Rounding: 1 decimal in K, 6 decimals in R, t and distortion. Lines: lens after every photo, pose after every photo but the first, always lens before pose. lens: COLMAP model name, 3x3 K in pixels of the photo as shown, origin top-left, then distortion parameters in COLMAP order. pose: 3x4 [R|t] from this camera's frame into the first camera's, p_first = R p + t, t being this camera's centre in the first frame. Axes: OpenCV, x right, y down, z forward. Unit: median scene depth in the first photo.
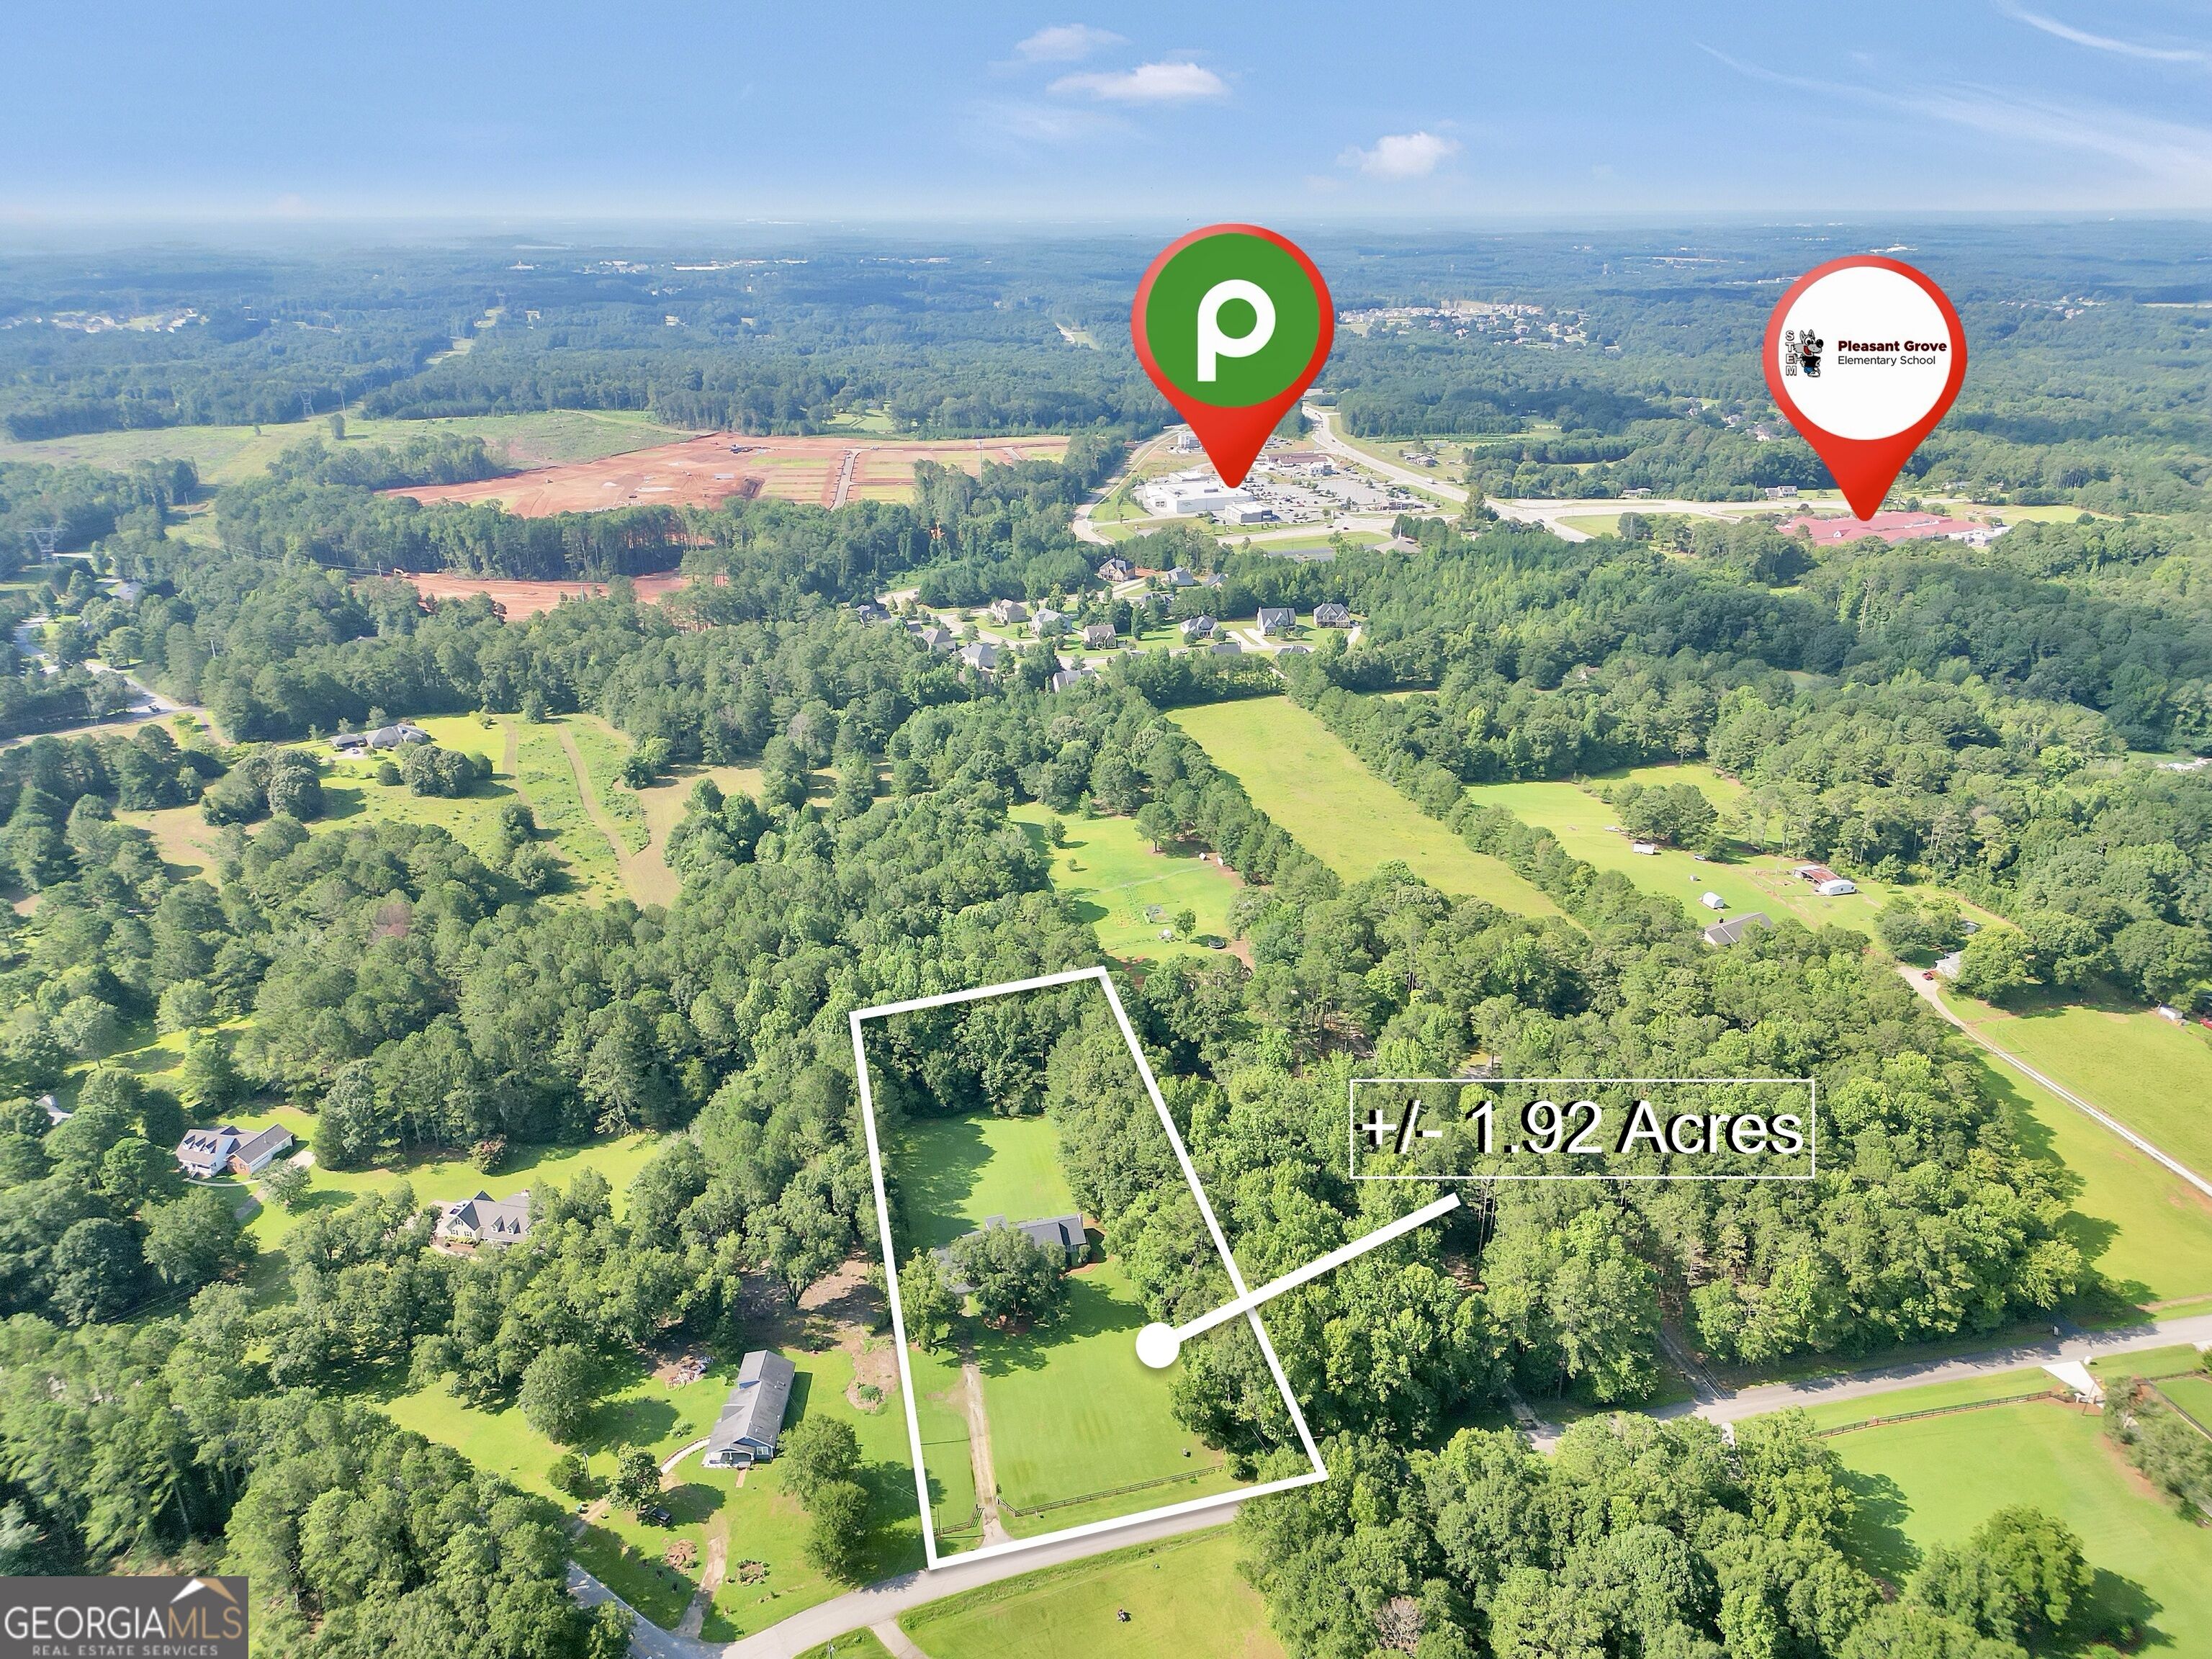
lens RADIAL K [[1551.2, 0, 1095.4], [0, 1551.2, 834.2], [0, 0, 1]] dist [0.071165, -0.071743]
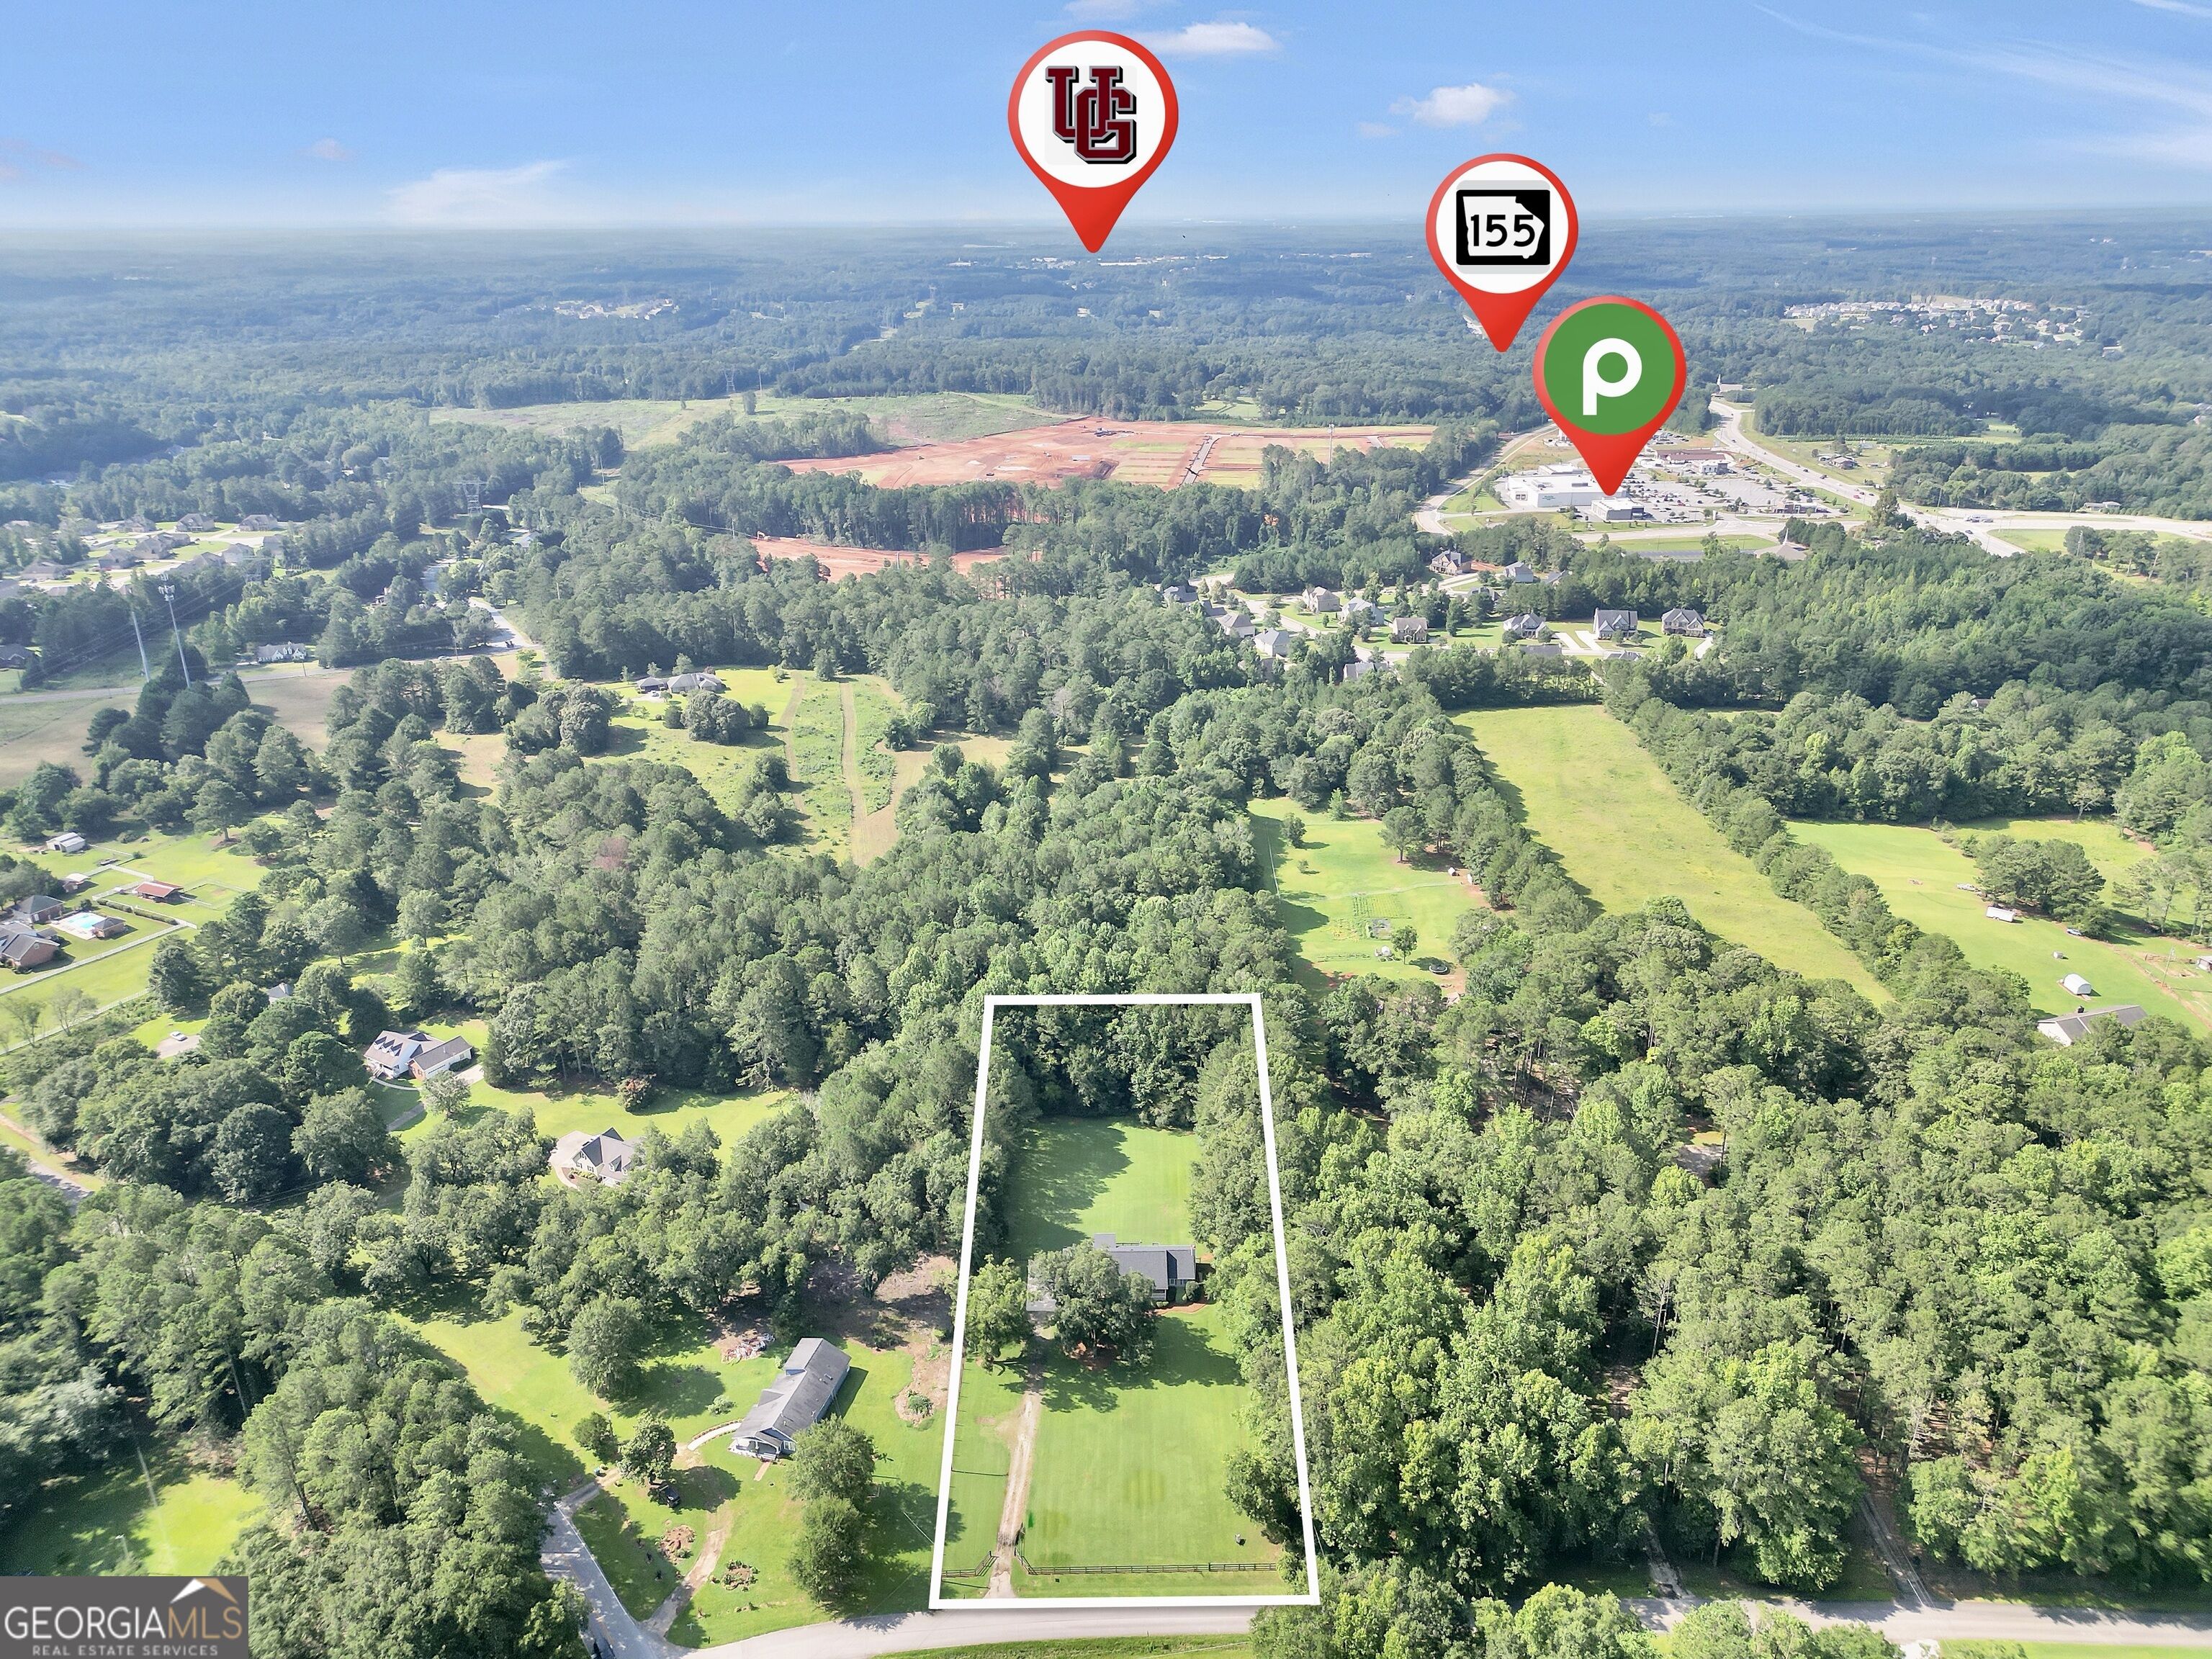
lens RADIAL K [[1551.2, 0, 1095.4], [0, 1551.2, 834.2], [0, 0, 1]] dist [0.071165, -0.071743]
pose [[0.966044, 0.091677, -0.241567, 0.111107], [-0.091776, 0.995720, 0.010867, 0.002840], [0.241529, 0.011672, 0.970323, 0.095988]]
